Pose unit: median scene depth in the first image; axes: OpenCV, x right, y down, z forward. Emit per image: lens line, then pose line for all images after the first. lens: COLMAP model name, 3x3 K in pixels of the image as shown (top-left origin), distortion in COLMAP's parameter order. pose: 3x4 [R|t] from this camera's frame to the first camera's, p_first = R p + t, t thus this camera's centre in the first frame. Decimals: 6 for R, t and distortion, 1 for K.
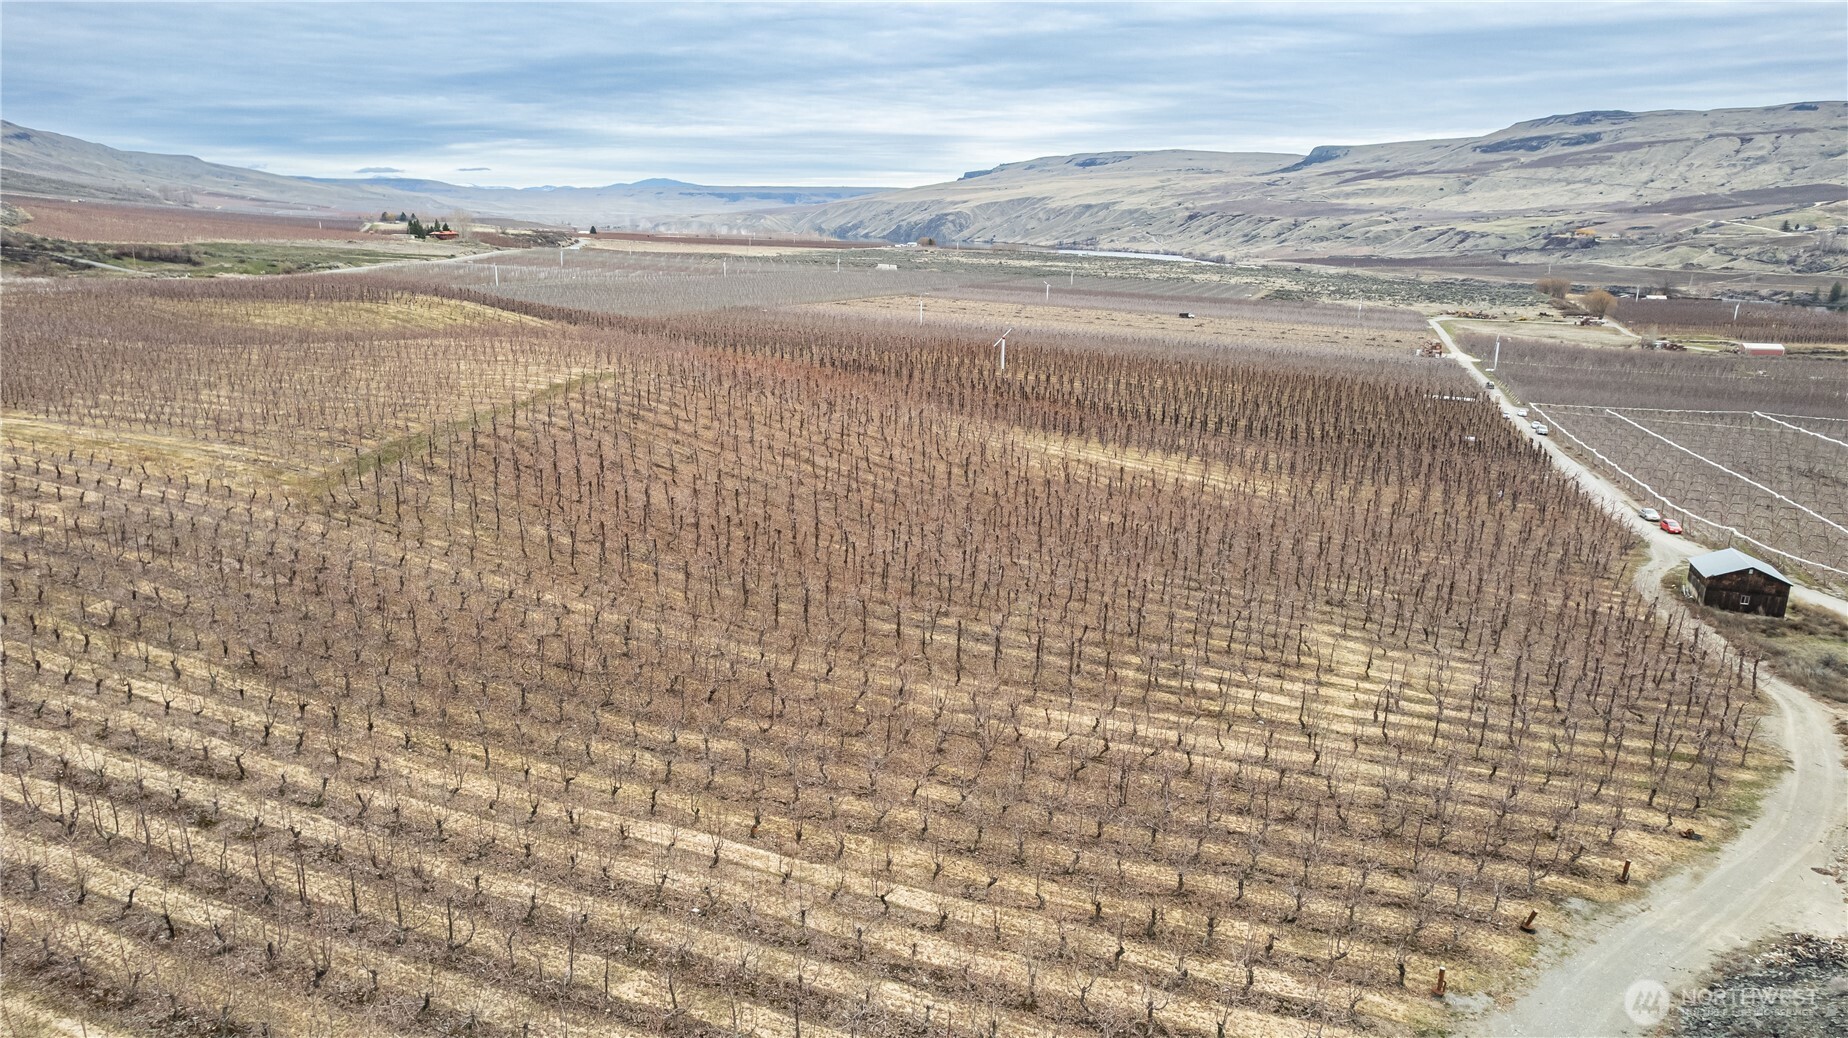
lens RADIAL K [[1185.5, 0, 923.9], [0, 1185.5, 534.0], [0, 0, 1]] dist [-0.080391, 0.091009]
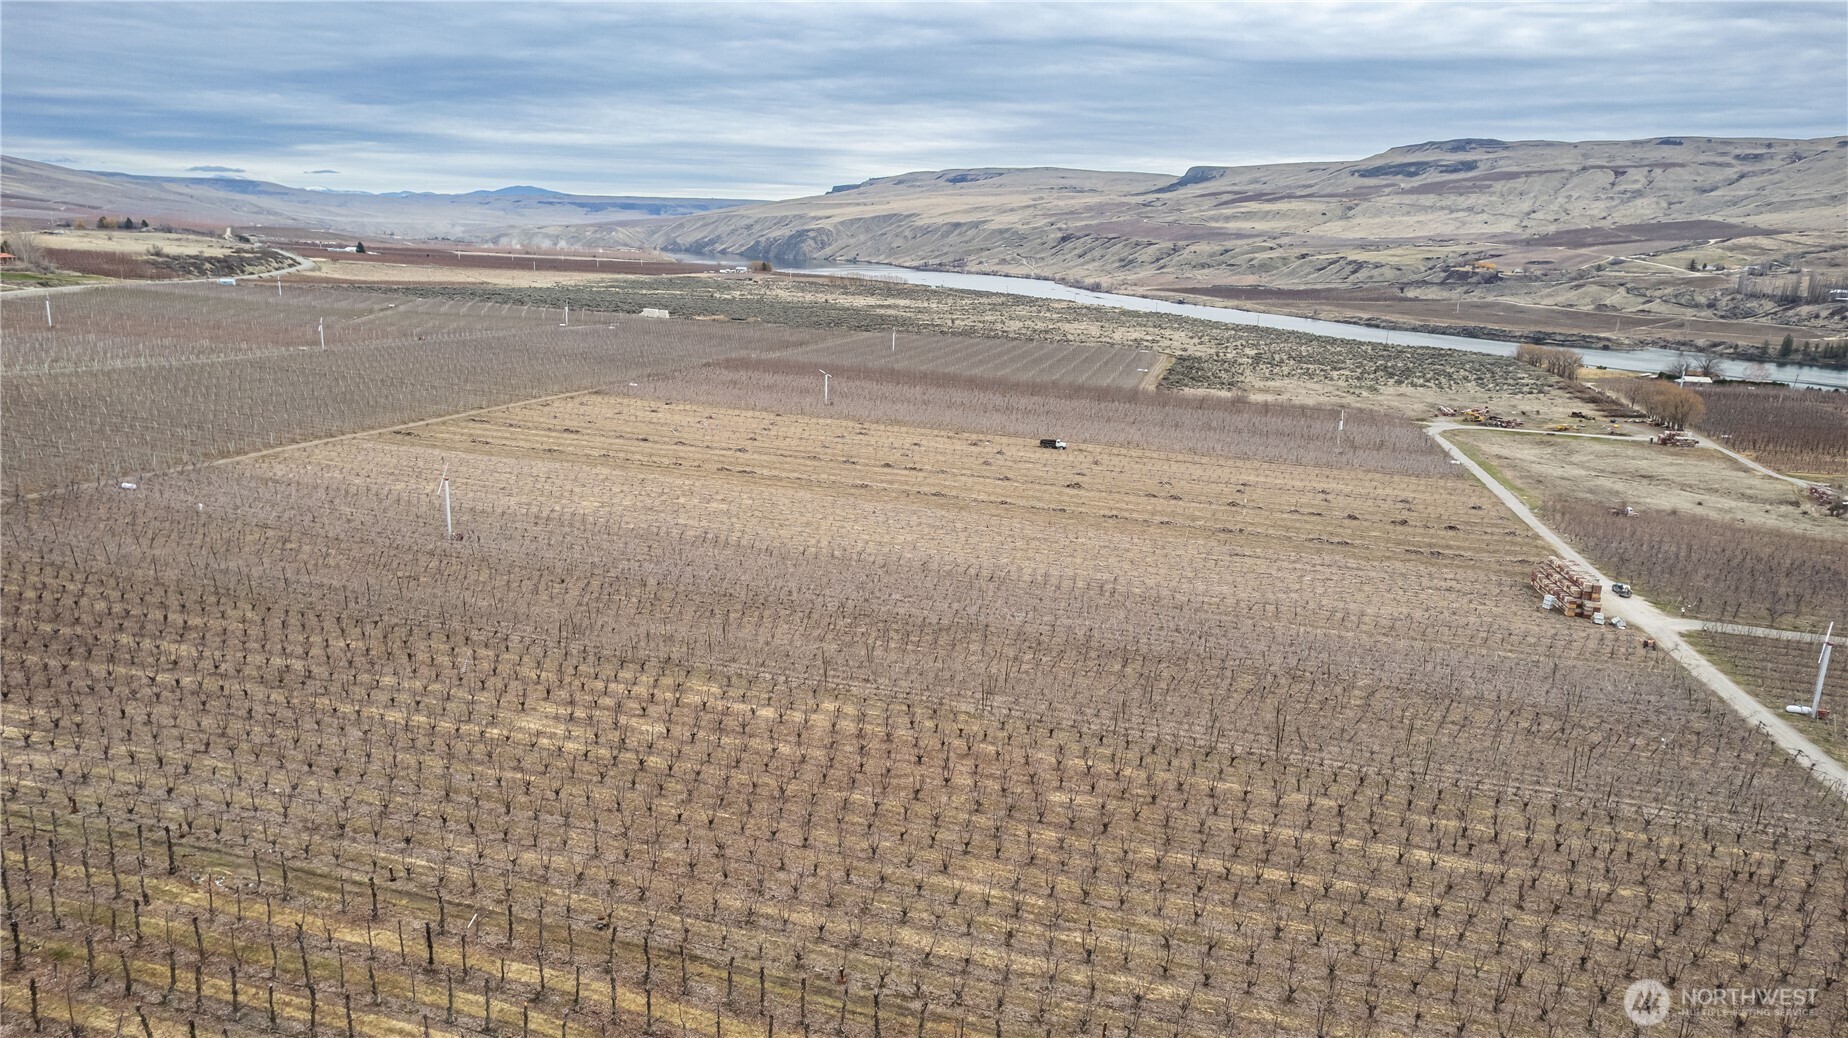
lens RADIAL K [[1185.5, 0, 923.9], [0, 1185.5, 534.0], [0, 0, 1]] dist [-0.080391, 0.091009]
pose [[0.994747, -0.006568, 0.102151, 0.019689], [0.007712, 0.999912, -0.010802, -0.026303], [-0.102071, 0.011533, 0.994710, 0.084271]]
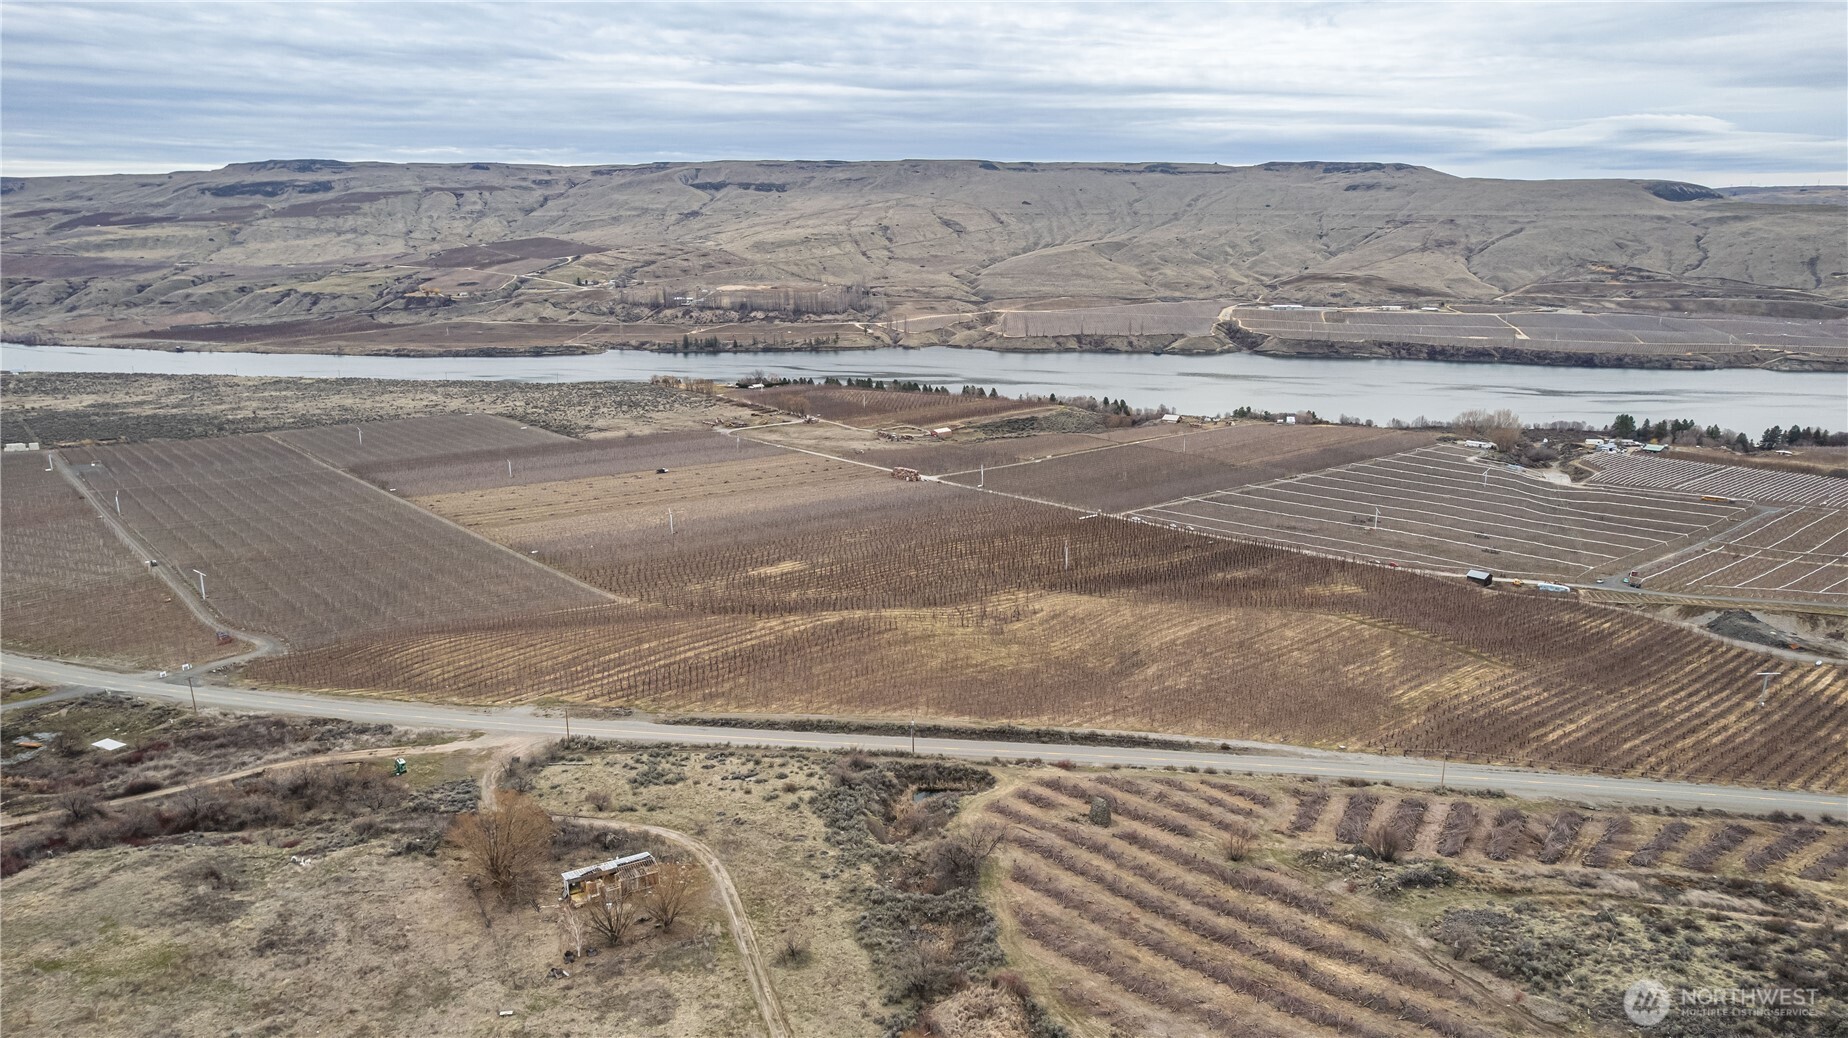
lens RADIAL K [[1185.5, 0, 923.9], [0, 1185.5, 534.0], [0, 0, 1]] dist [-0.080391, 0.091009]
pose [[0.486461, -0.228725, 0.843232, -0.140092], [0.232853, 0.964158, 0.127193, -0.041769], [-0.842101, 0.134475, 0.522285, 0.021226]]
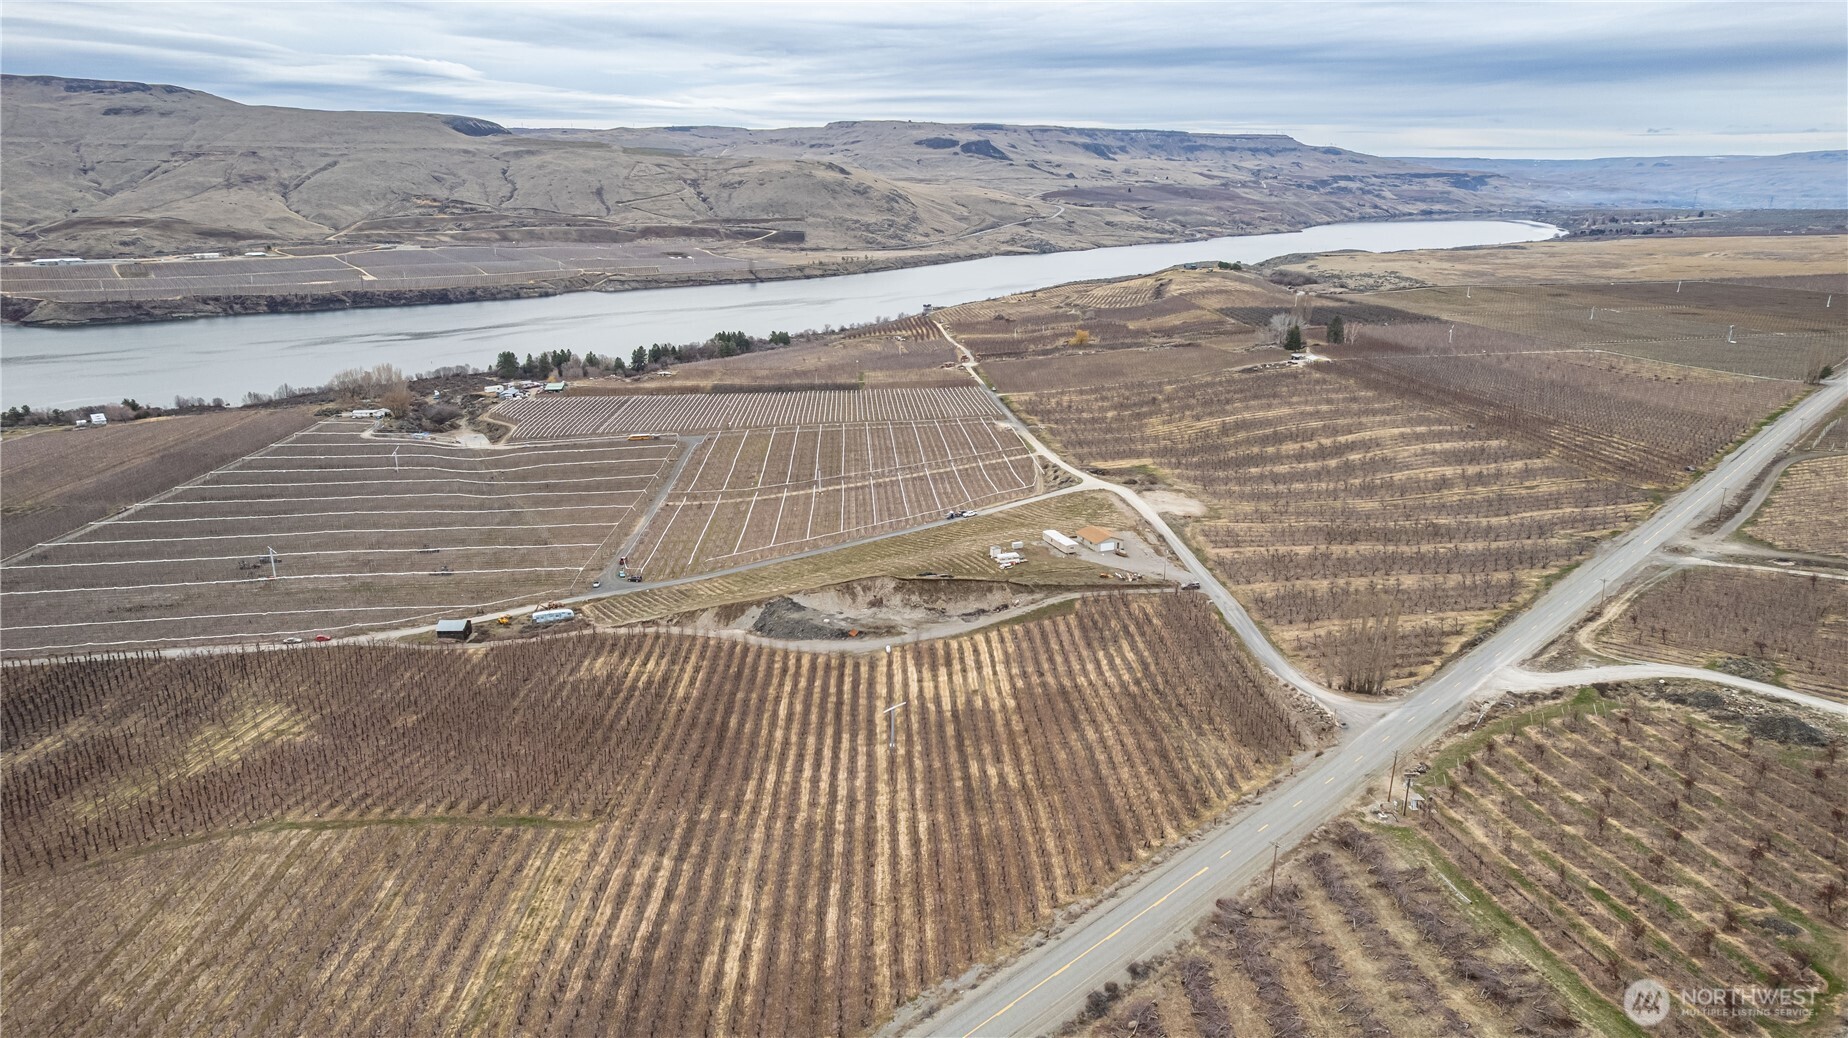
lens RADIAL K [[1185.5, 0, 923.9], [0, 1185.5, 534.0], [0, 0, 1]] dist [-0.080391, 0.091009]
pose [[-0.396376, -0.281628, 0.873826, -0.082353], [0.233073, 0.889739, 0.392481, -0.039236], [-0.888011, 0.359236, -0.287032, 0.030666]]
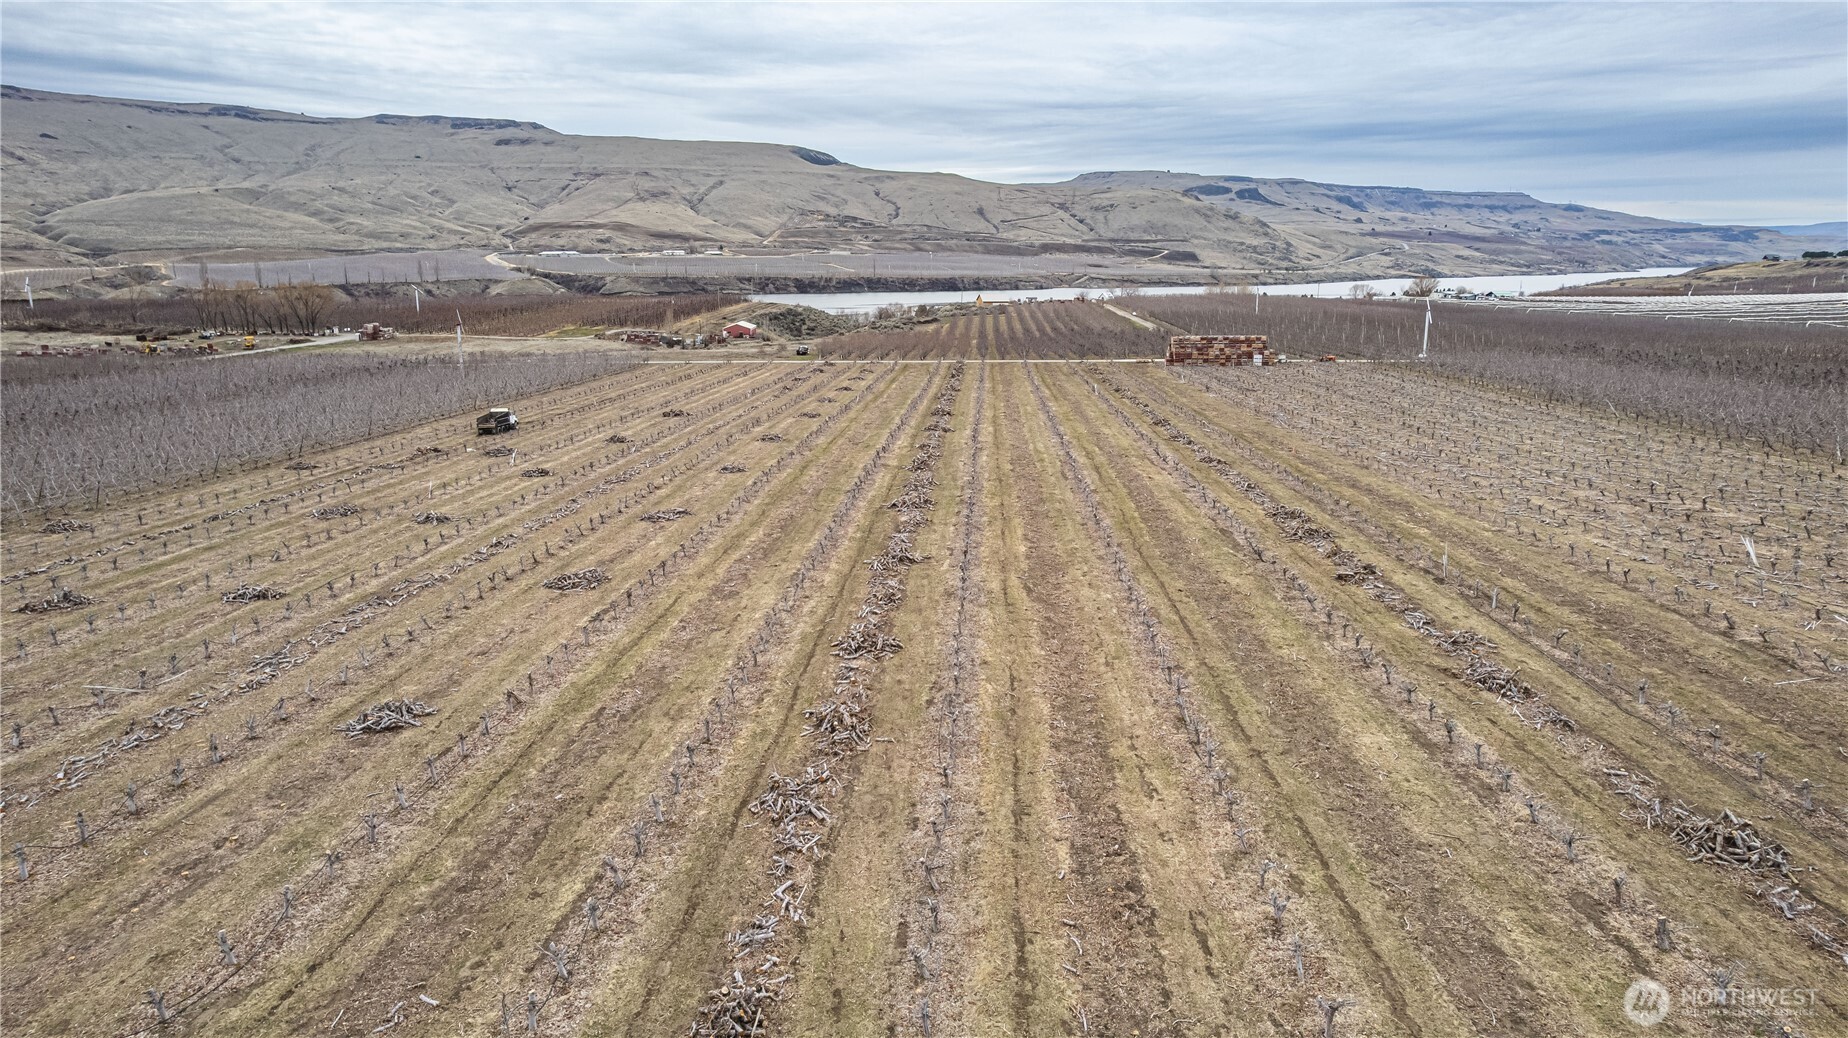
lens RADIAL K [[1185.5, 0, 923.9], [0, 1185.5, 534.0], [0, 0, 1]] dist [-0.080391, 0.091009]
pose [[-0.290359, -0.237579, 0.926956, -0.007333], [0.244938, 0.917966, 0.312000, -0.042213], [-0.925039, 0.317639, -0.208348, 0.188277]]
